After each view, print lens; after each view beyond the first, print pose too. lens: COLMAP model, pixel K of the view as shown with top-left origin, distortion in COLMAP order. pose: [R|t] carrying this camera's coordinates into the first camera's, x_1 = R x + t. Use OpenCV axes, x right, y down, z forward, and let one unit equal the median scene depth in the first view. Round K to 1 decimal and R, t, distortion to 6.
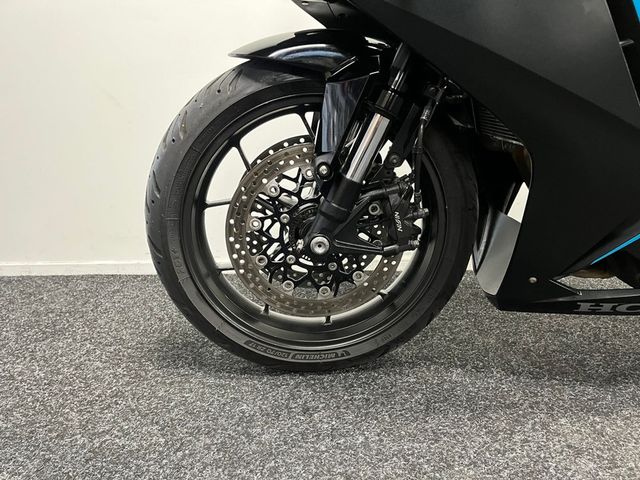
lens RADIAL K [[490.7, 0, 322.9], [0, 490.7, 239.1], [0, 0, 1]] dist [0.080327, -0.102235]
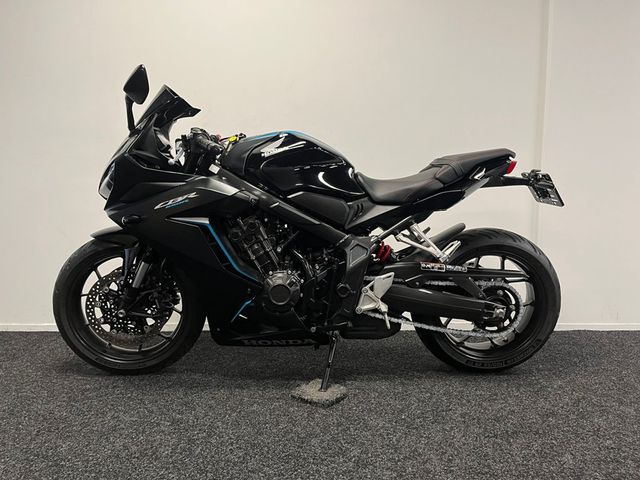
lens RADIAL K [[490.7, 0, 322.1], [0, 490.7, 239.8], [0, 0, 1]] dist [0.080327, -0.102235]
pose [[0.999897, 0.011673, -0.008354, 0.899997], [-0.012785, 0.988826, -0.148523, 0.003032], [0.006527, 0.148614, 0.988874, -1.310222]]
